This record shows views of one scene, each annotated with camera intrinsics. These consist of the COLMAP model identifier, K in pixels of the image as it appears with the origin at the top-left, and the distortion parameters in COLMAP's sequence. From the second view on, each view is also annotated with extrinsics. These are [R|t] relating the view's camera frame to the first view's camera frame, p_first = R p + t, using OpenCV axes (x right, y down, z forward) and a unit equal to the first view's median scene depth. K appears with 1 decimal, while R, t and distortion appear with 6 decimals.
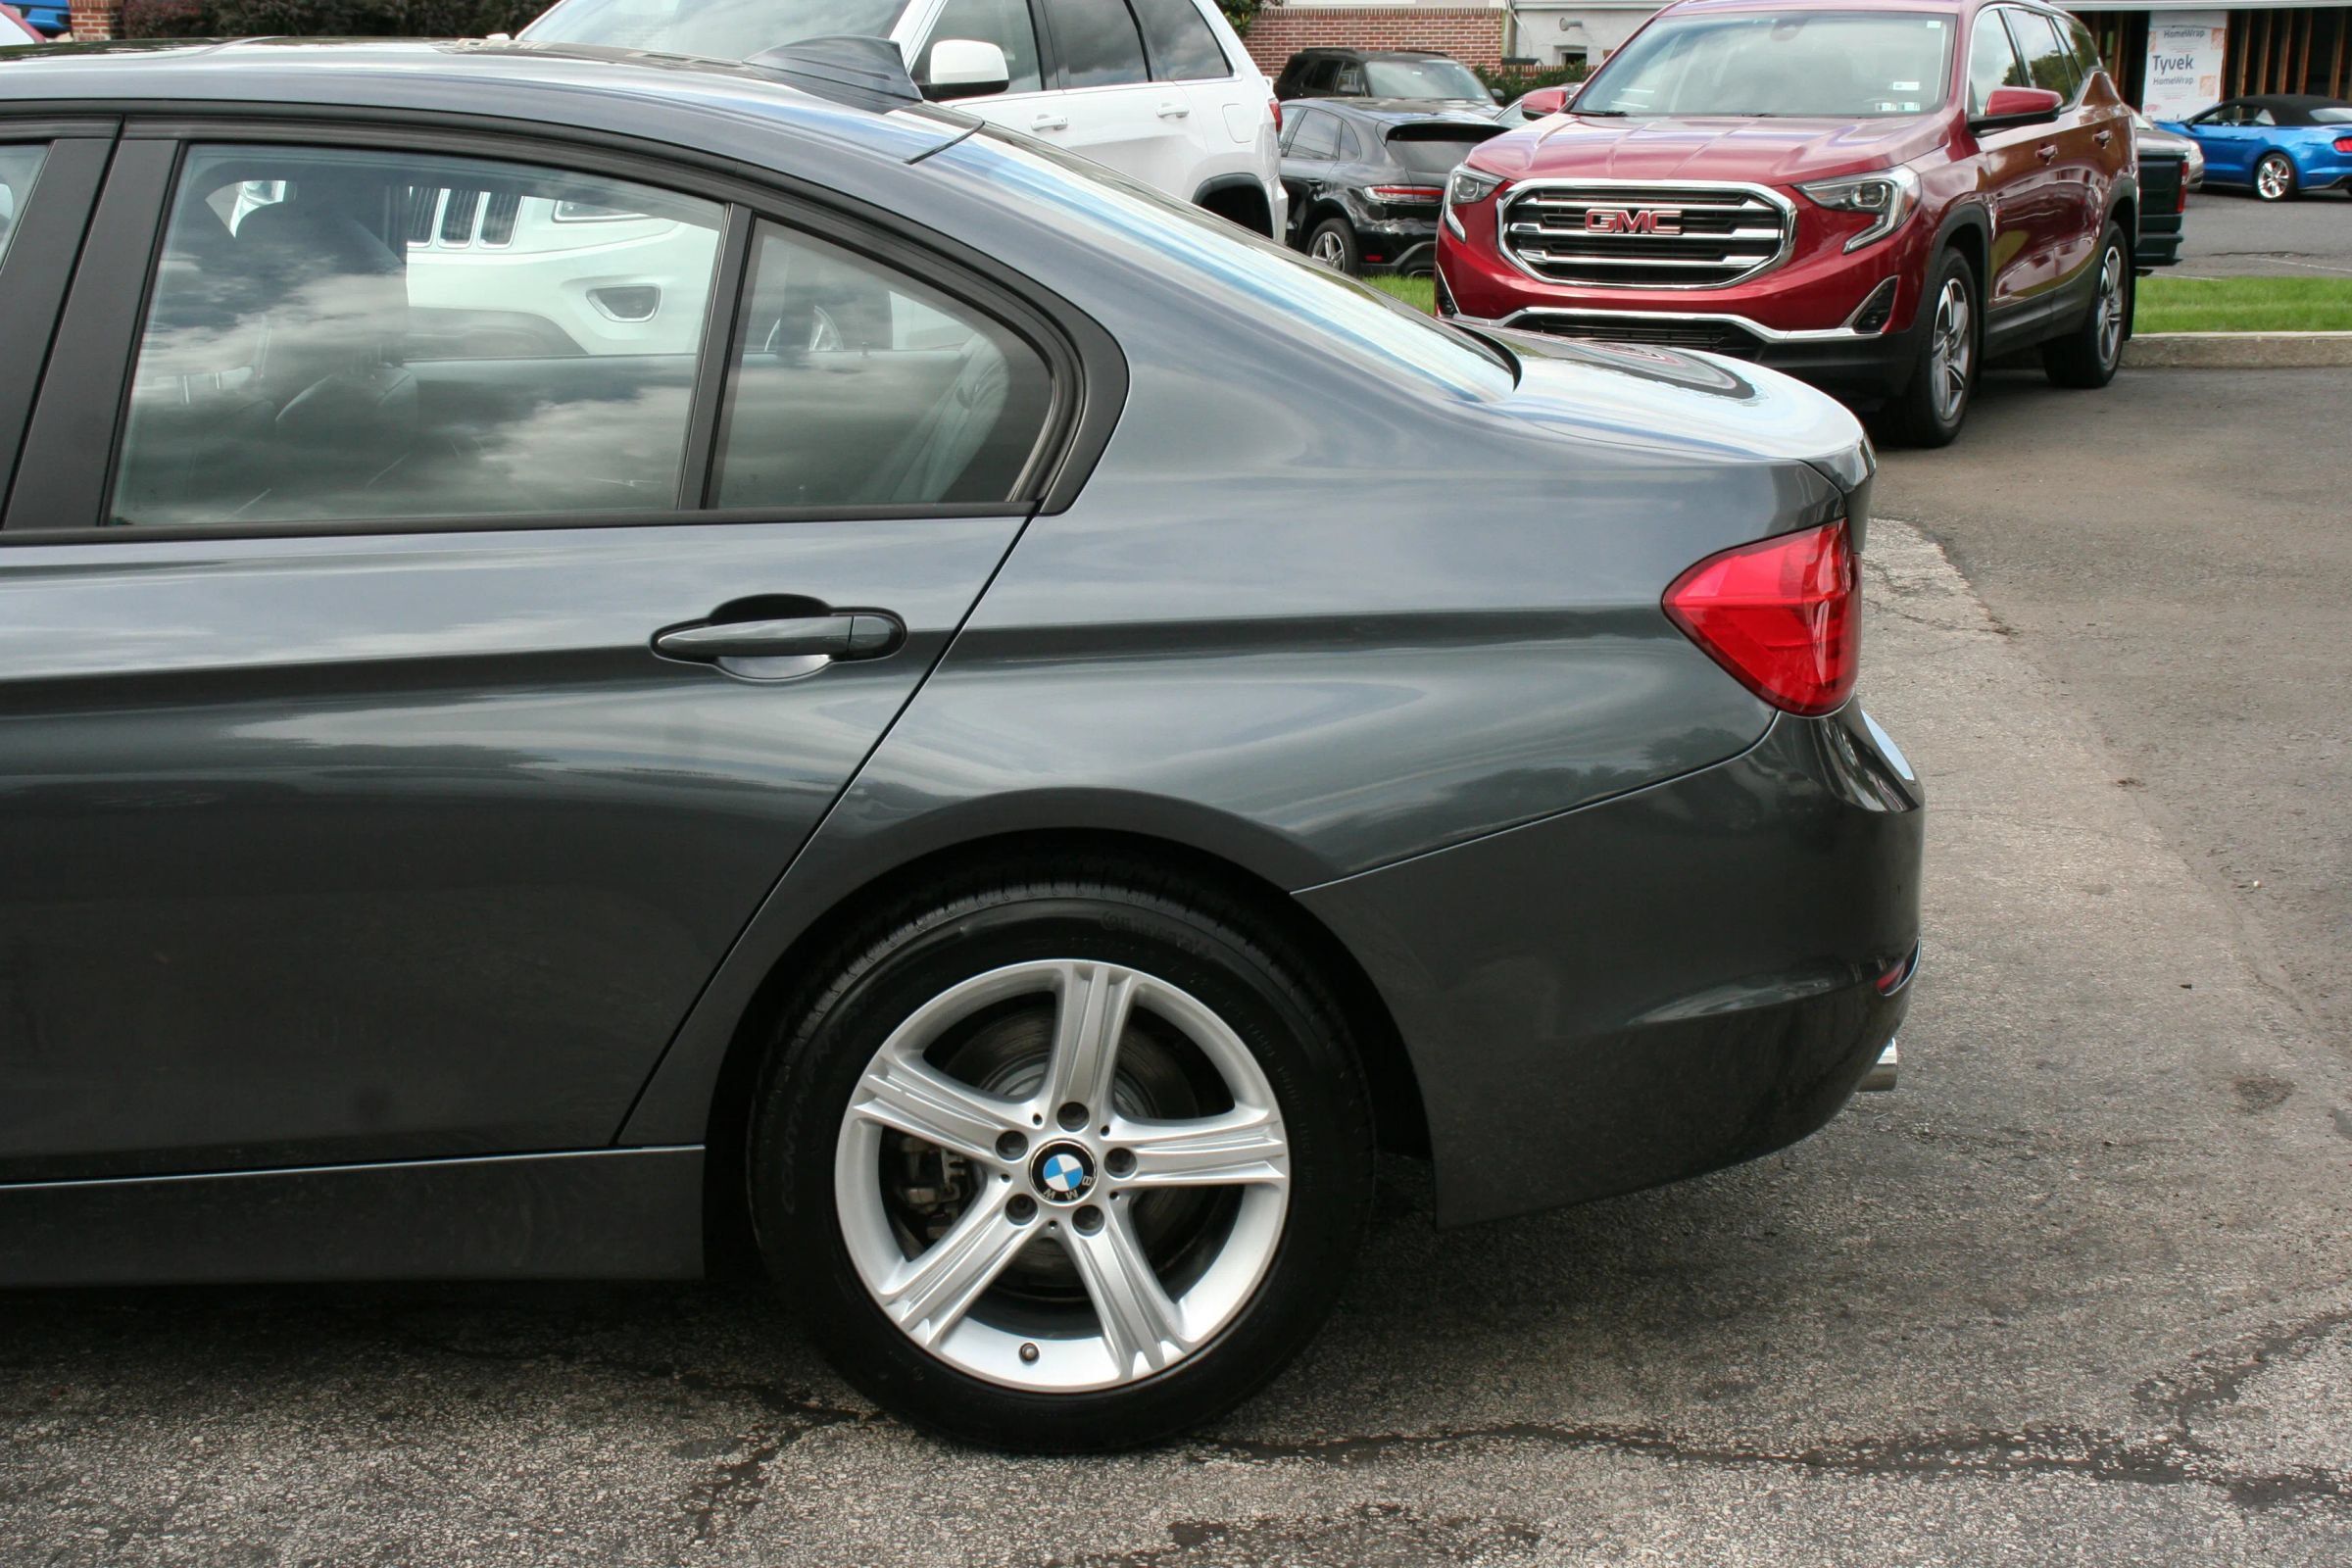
lens RADIAL K [[3234.0, 0, 1163.7], [0, 3234.0, 780.3], [0, 0, 1]] dist [0.061103, 0.000000]
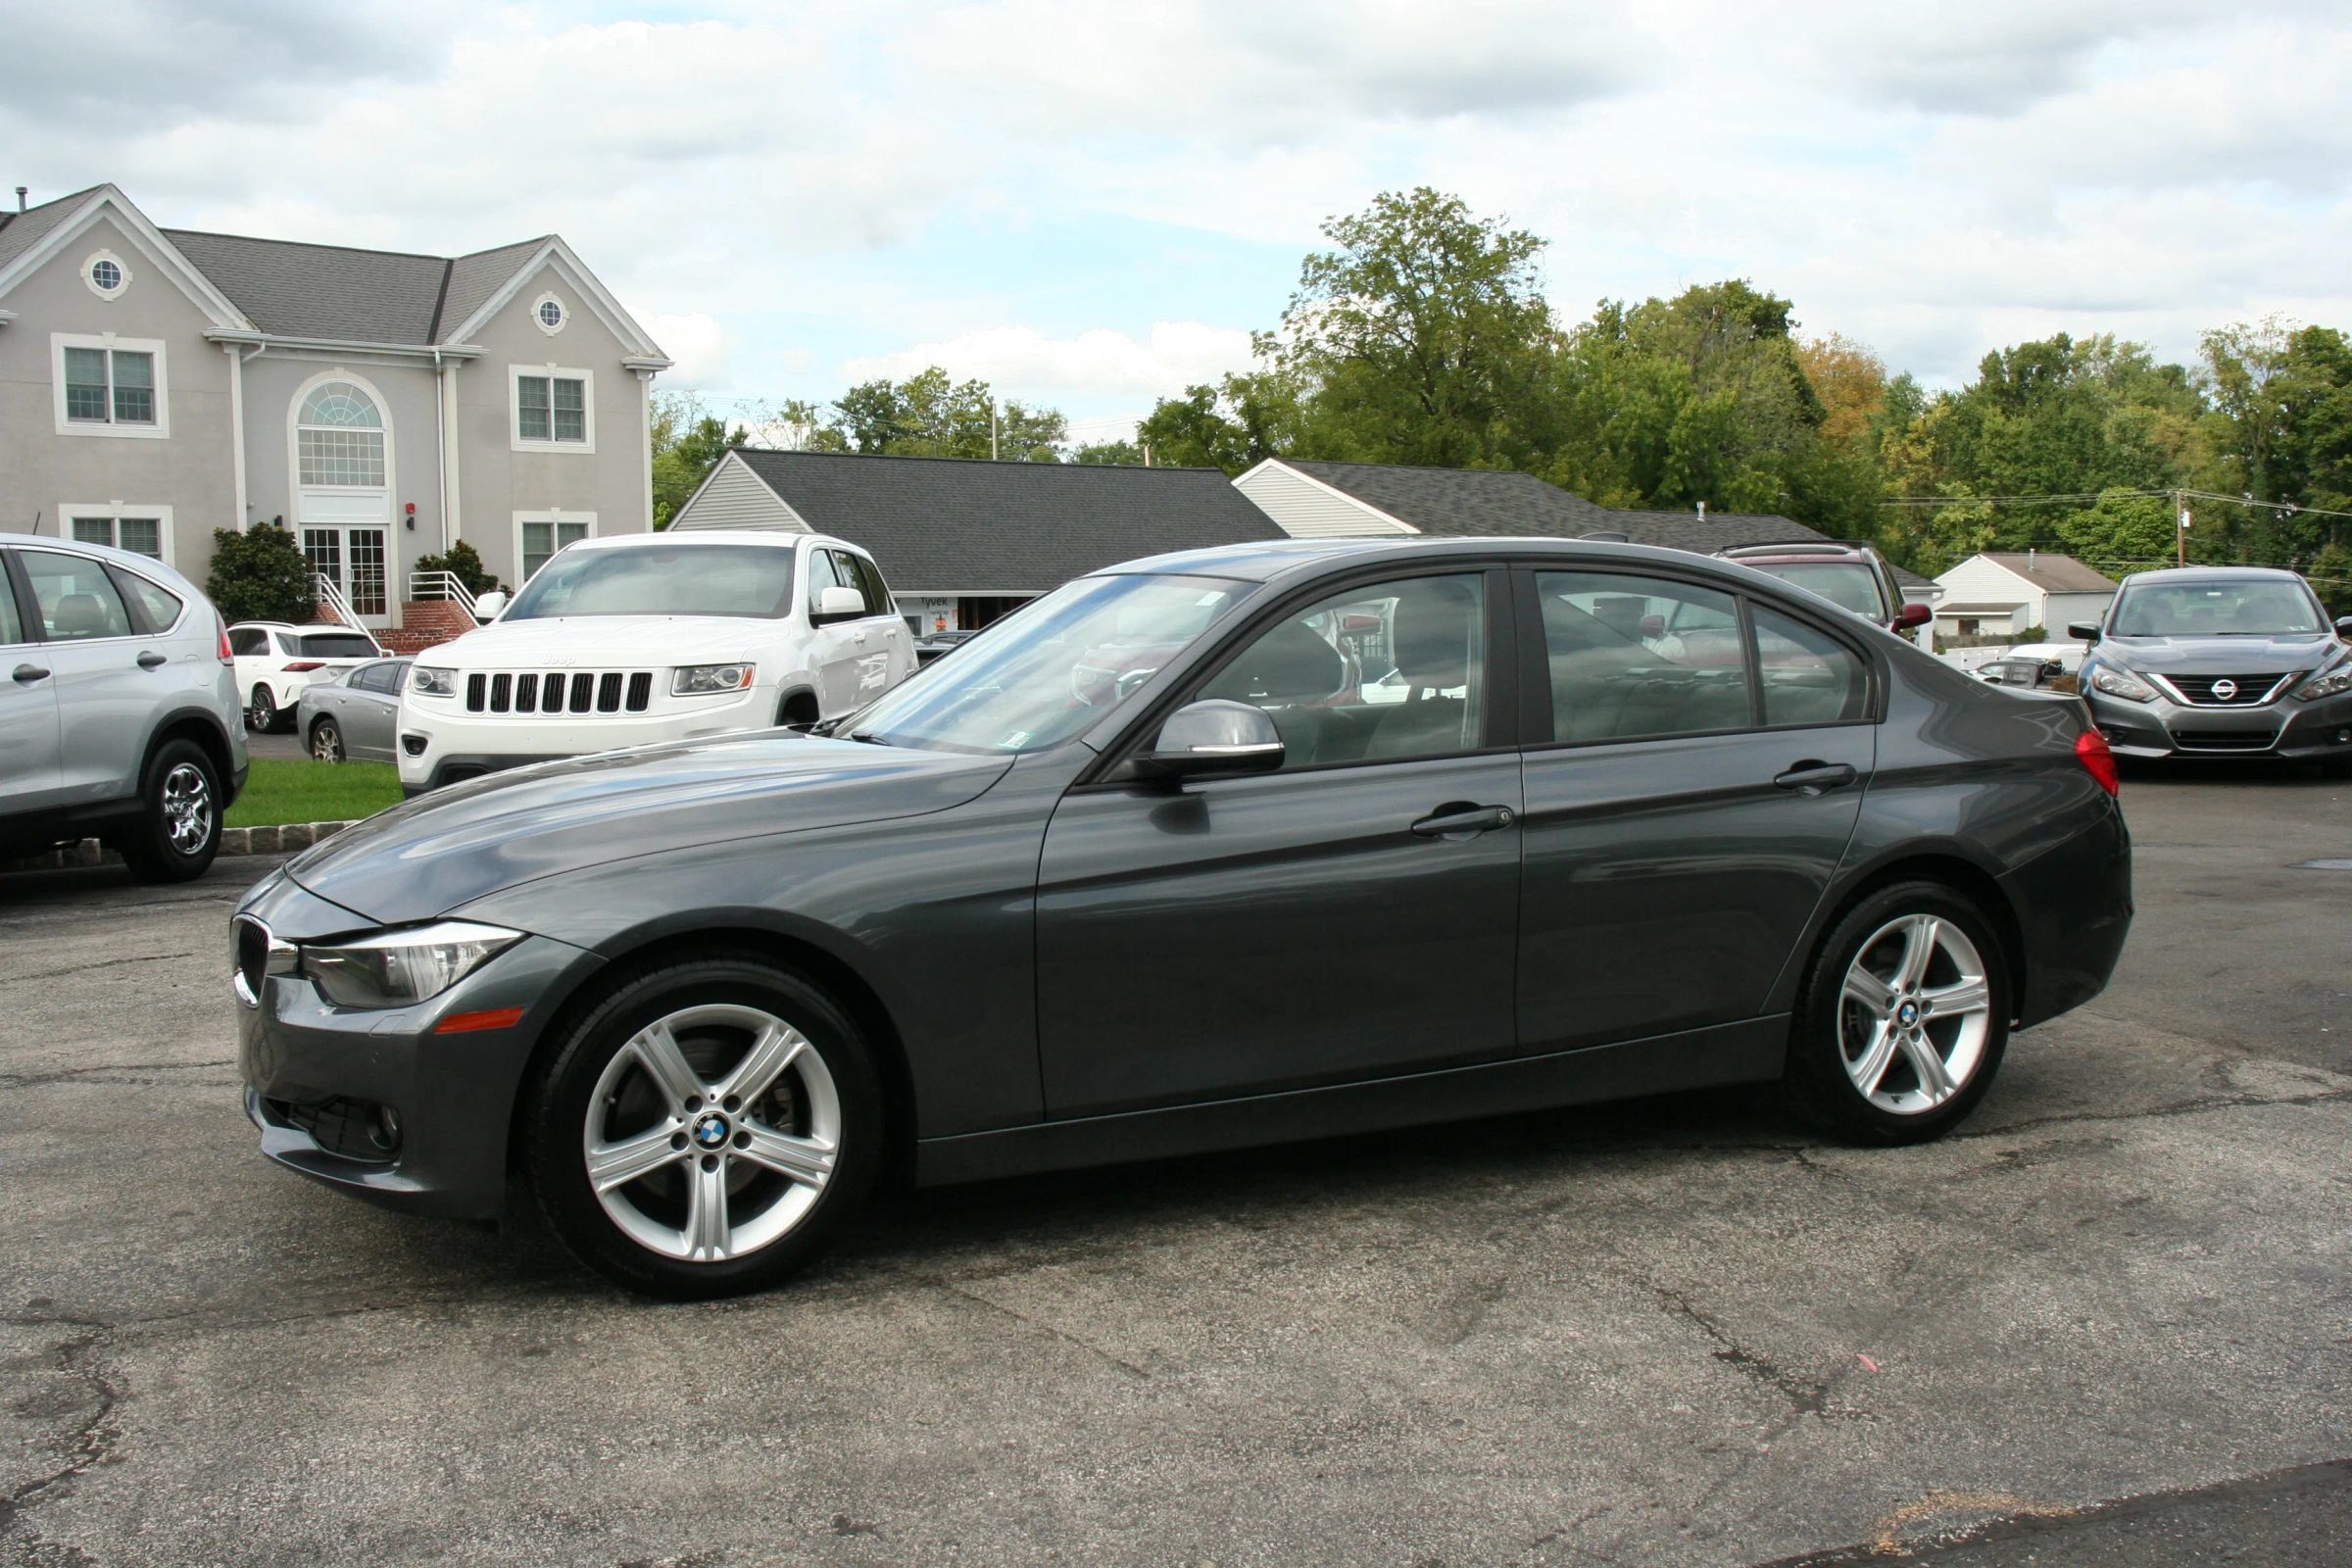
lens RADIAL K [[2275.3, 0, 1195.6], [0, 2275.3, 781.7], [0, 0, 1]] dist [-0.063474, 0.000000]
pose [[0.919228, -0.045911, 0.391039, -1.089216], [0.106196, 0.985280, -0.133959, 0.119728], [-0.379133, 0.164665, 0.910573, -0.266848]]
